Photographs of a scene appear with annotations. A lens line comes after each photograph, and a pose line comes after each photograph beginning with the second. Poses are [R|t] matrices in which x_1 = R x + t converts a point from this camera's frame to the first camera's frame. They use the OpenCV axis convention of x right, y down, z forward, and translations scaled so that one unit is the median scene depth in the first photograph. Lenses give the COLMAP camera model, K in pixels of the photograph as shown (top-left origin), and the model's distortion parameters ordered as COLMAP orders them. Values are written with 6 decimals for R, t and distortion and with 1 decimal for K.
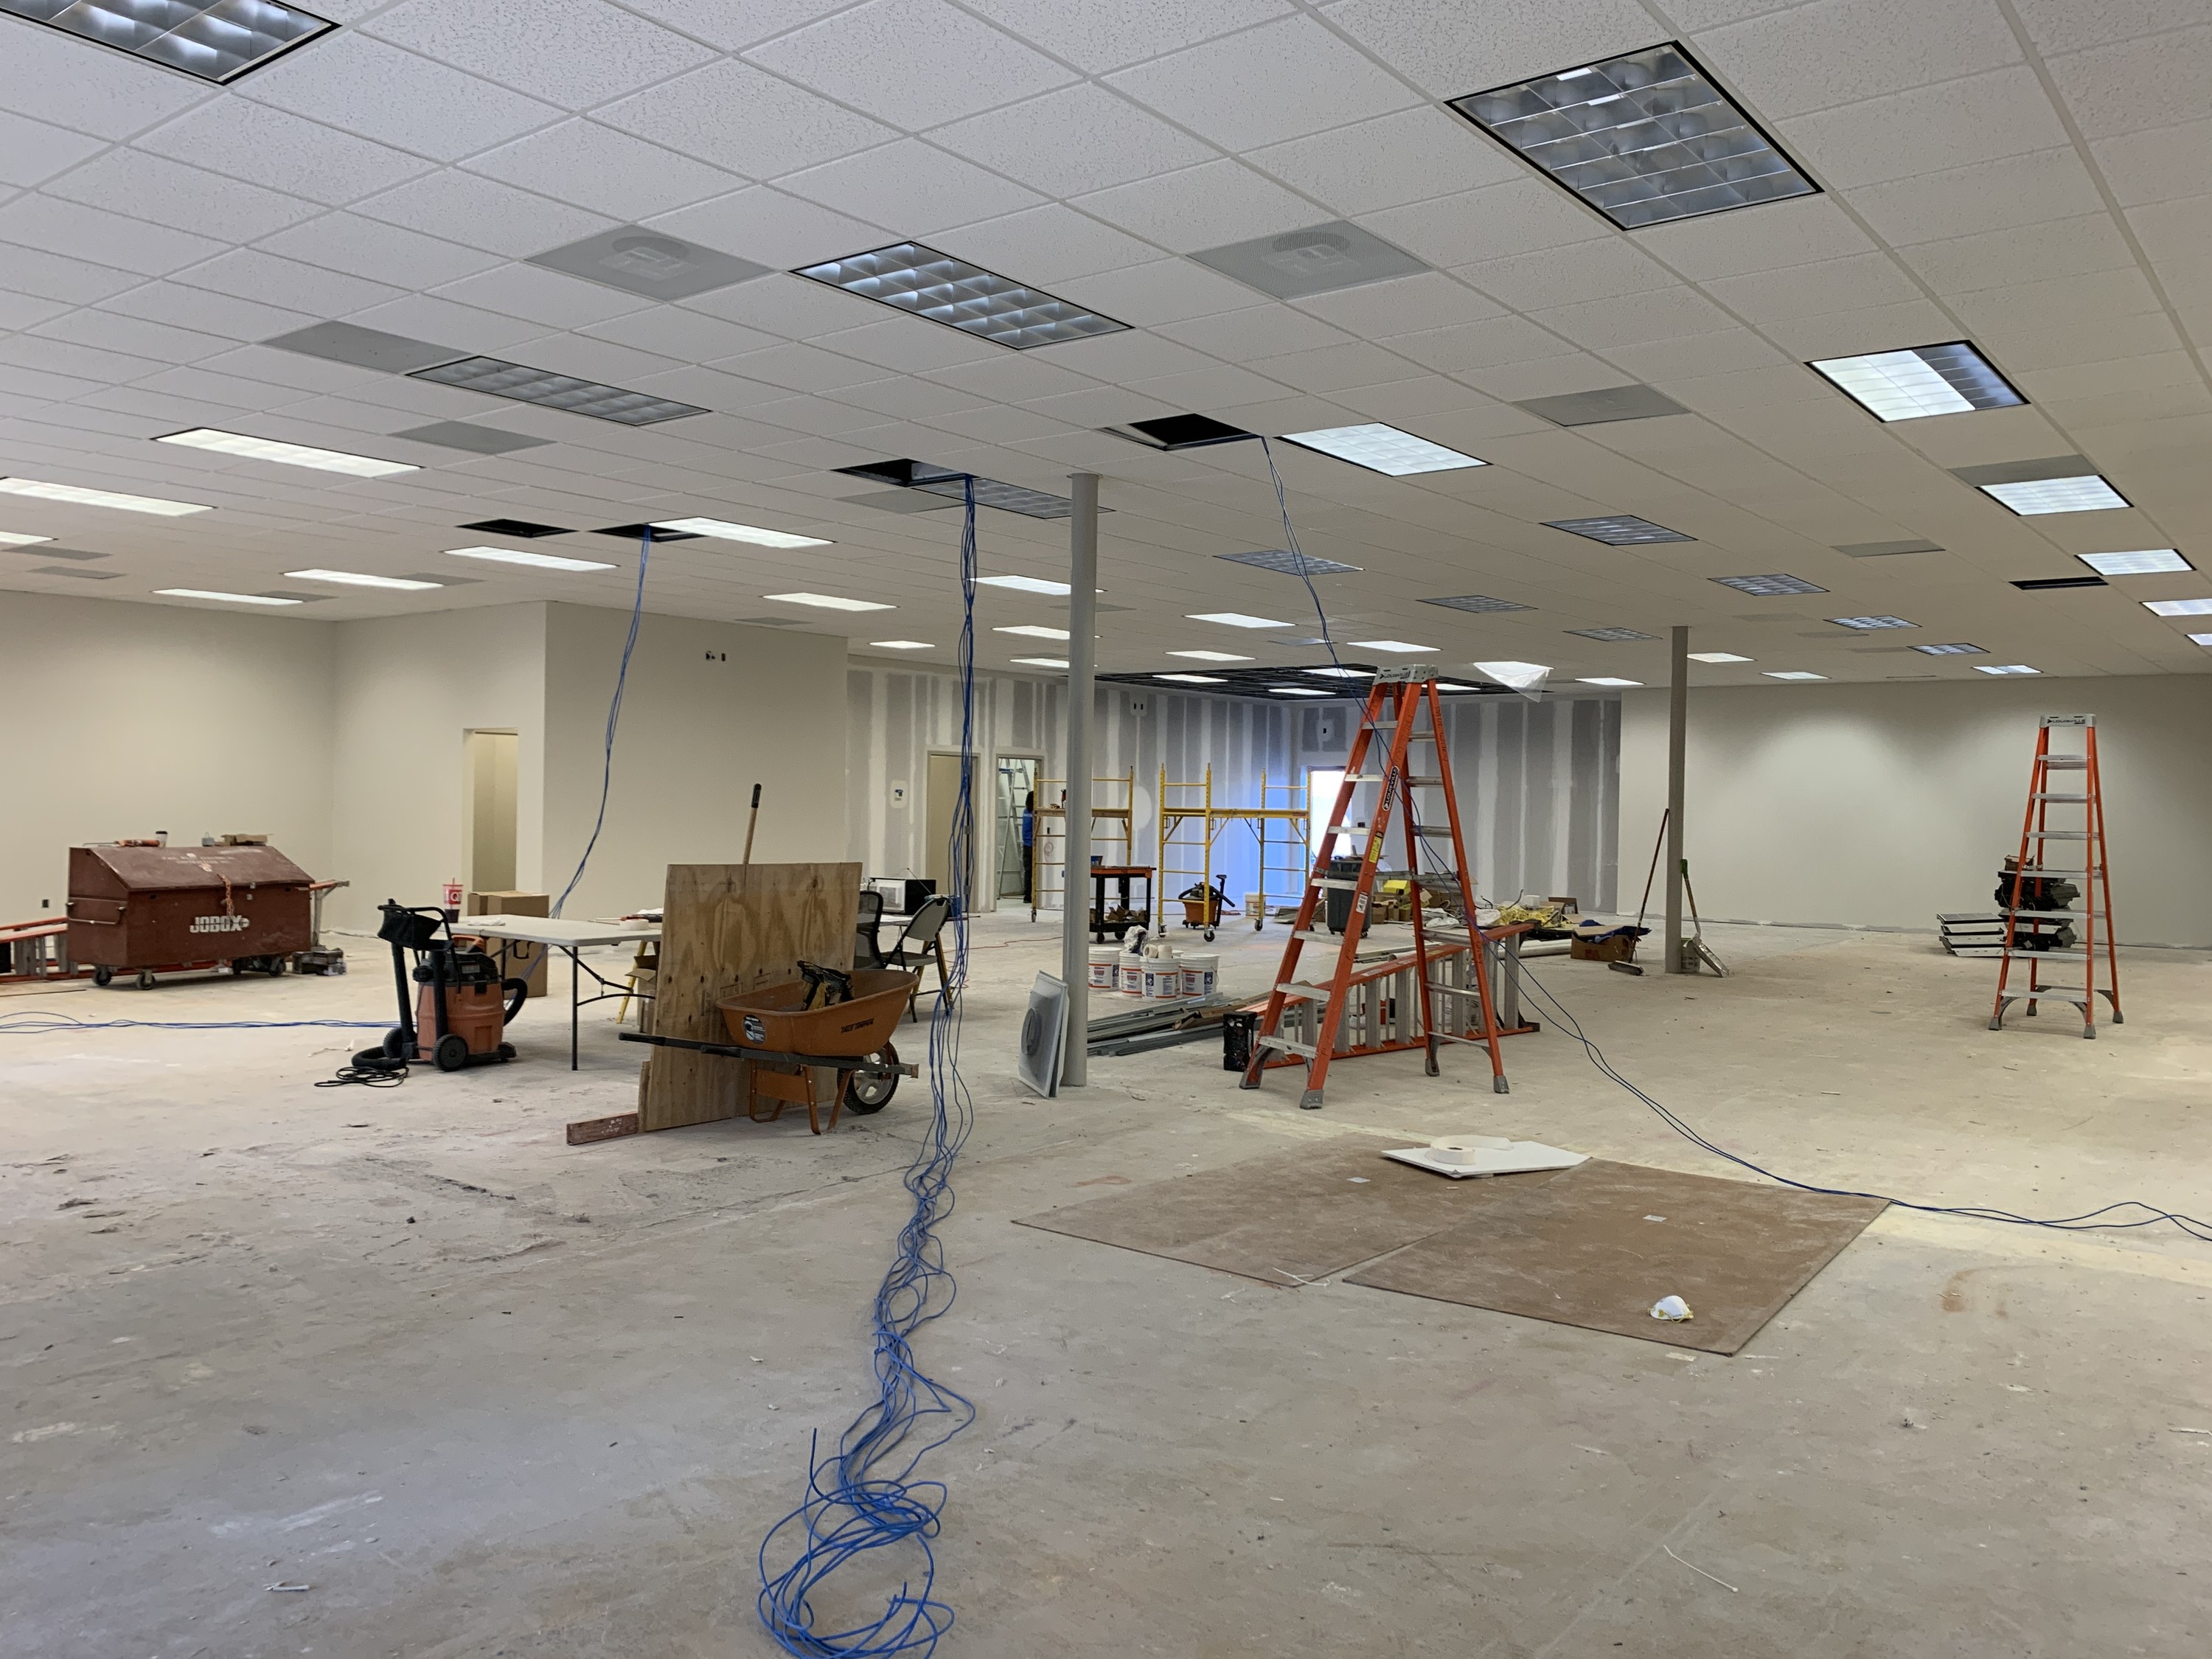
lens RADIAL K [[1697.1, 0, 1114.7], [0, 1697.1, 835.5], [0, 0, 1]] dist [0.012761, 0.005866]
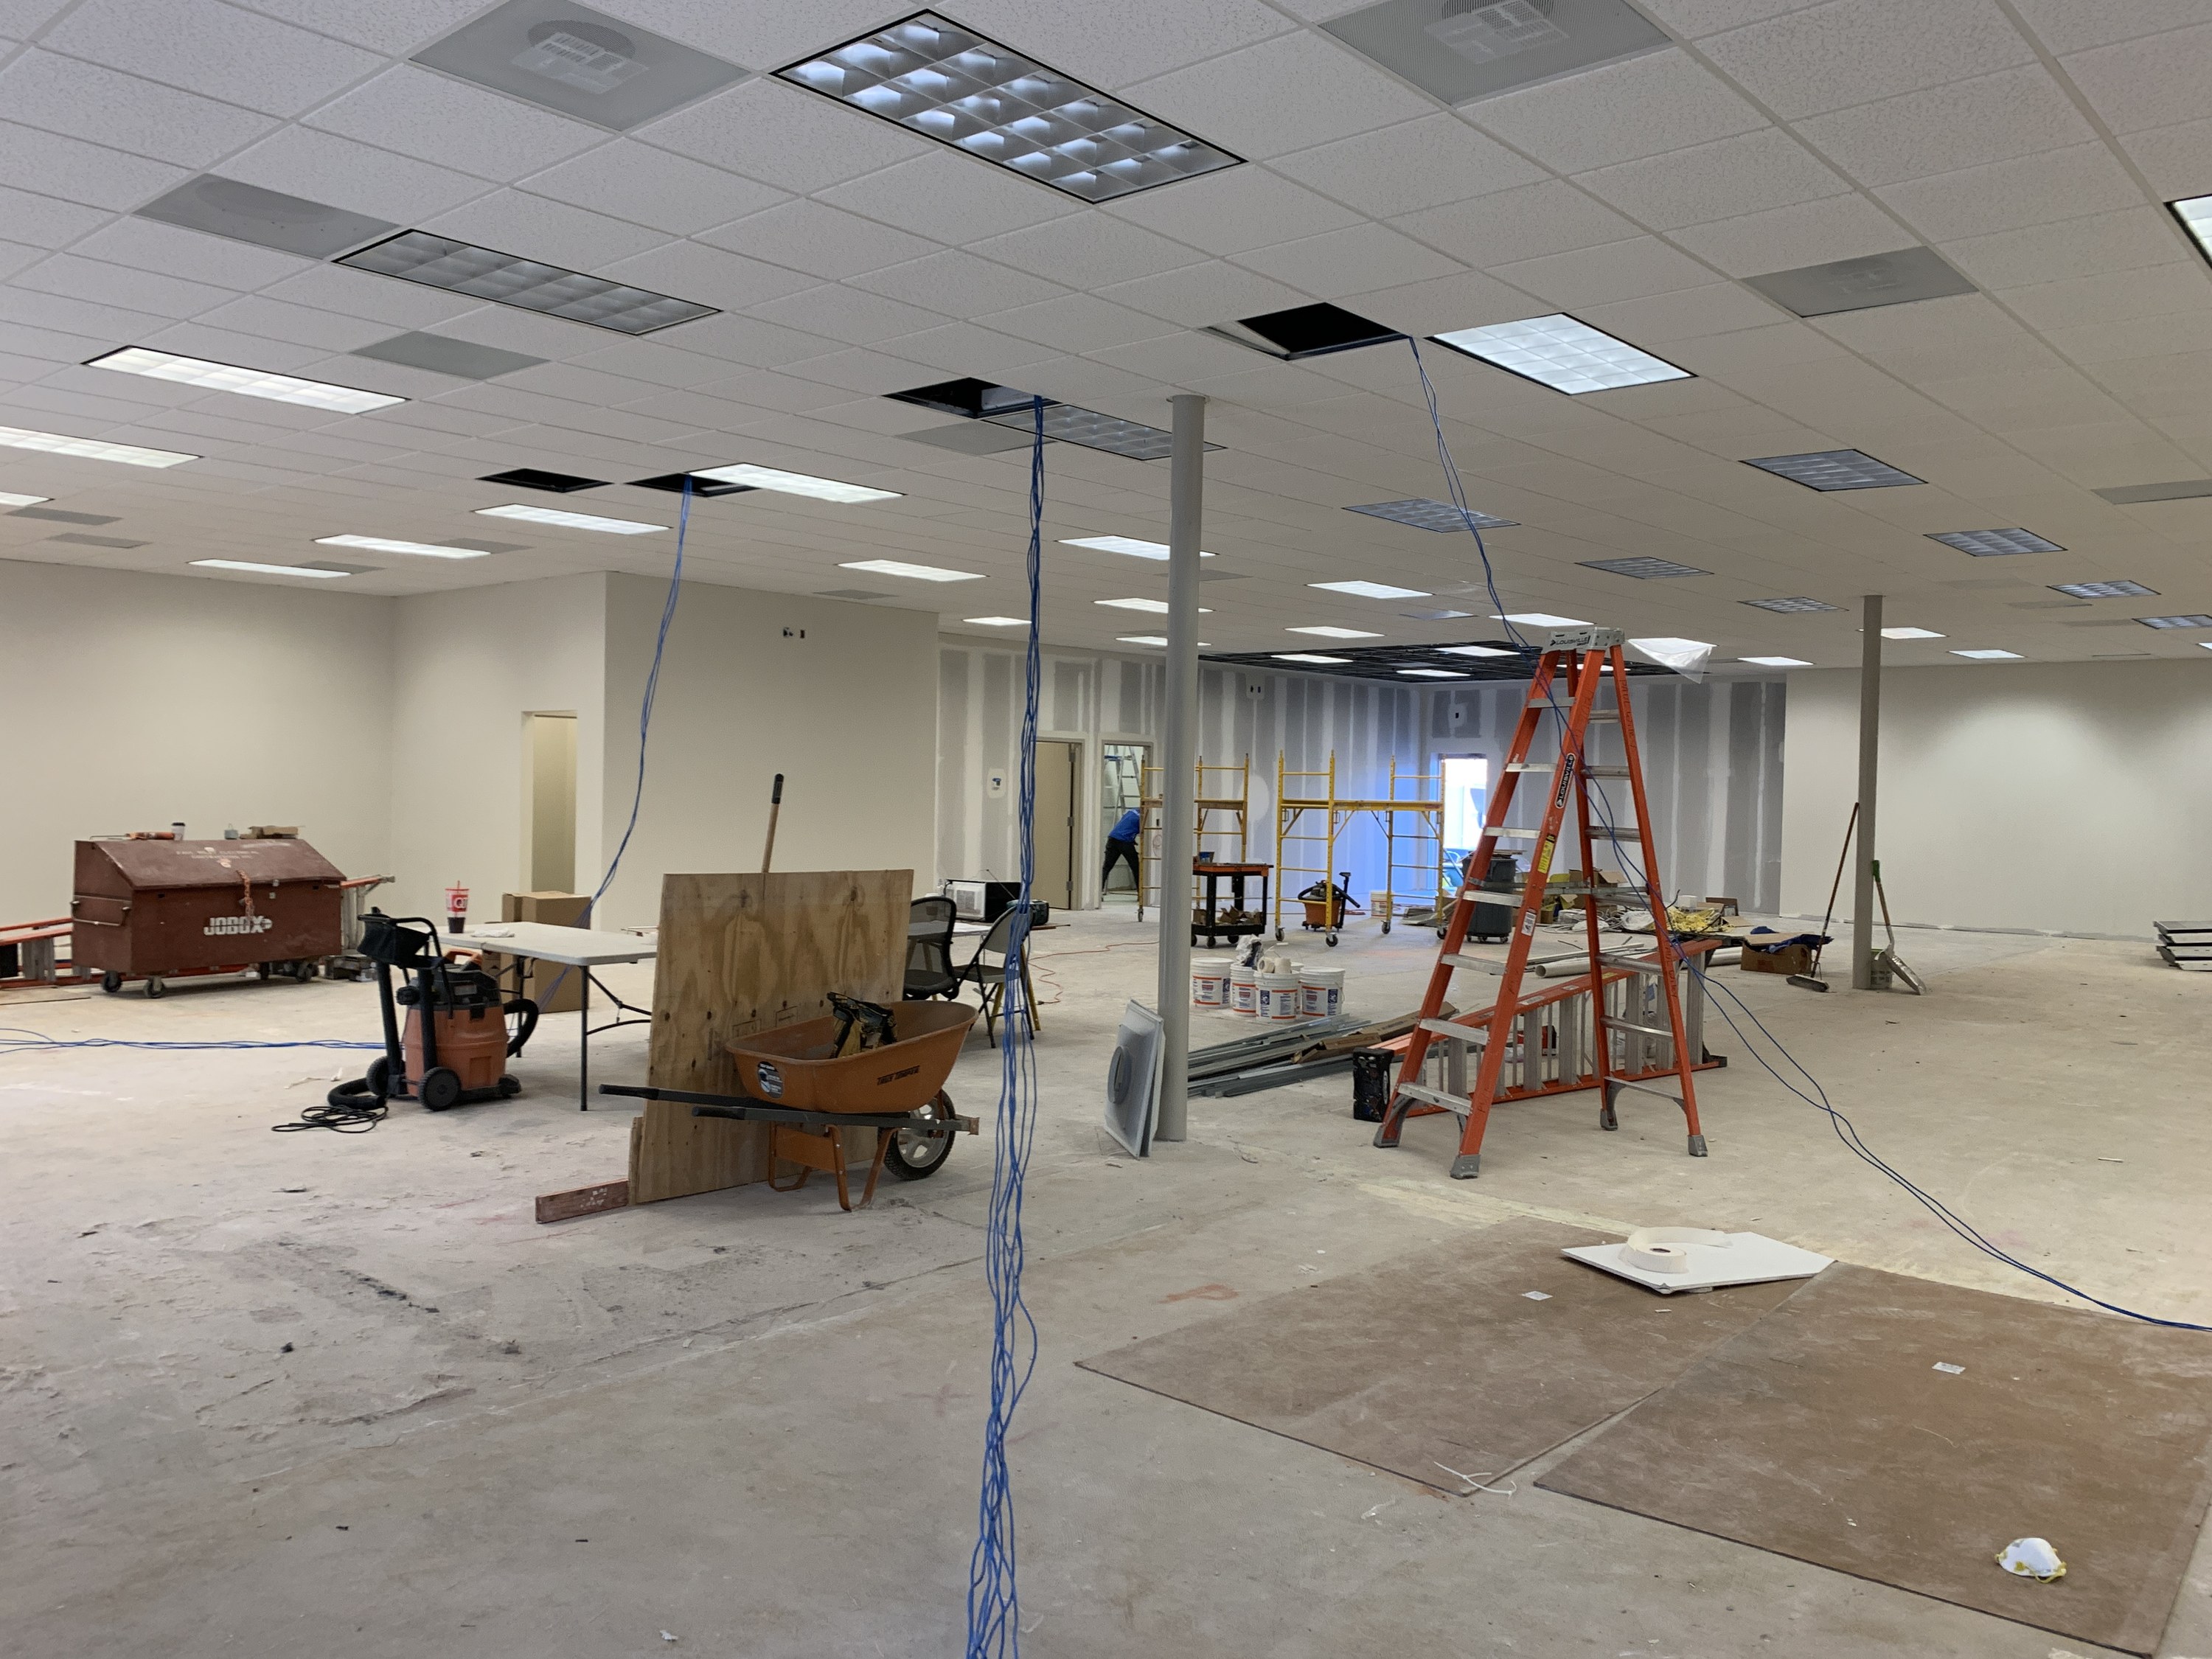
lens RADIAL K [[1697.1, 0, 1127.4], [0, 1697.1, 827.7], [0, 0, 1]] dist [0.012761, 0.005866]
pose [[0.998047, 0.004795, -0.062277, 0.005224], [-0.004602, 0.999984, 0.003243, -0.007178], [0.062291, -0.002950, 0.998054, 0.174915]]
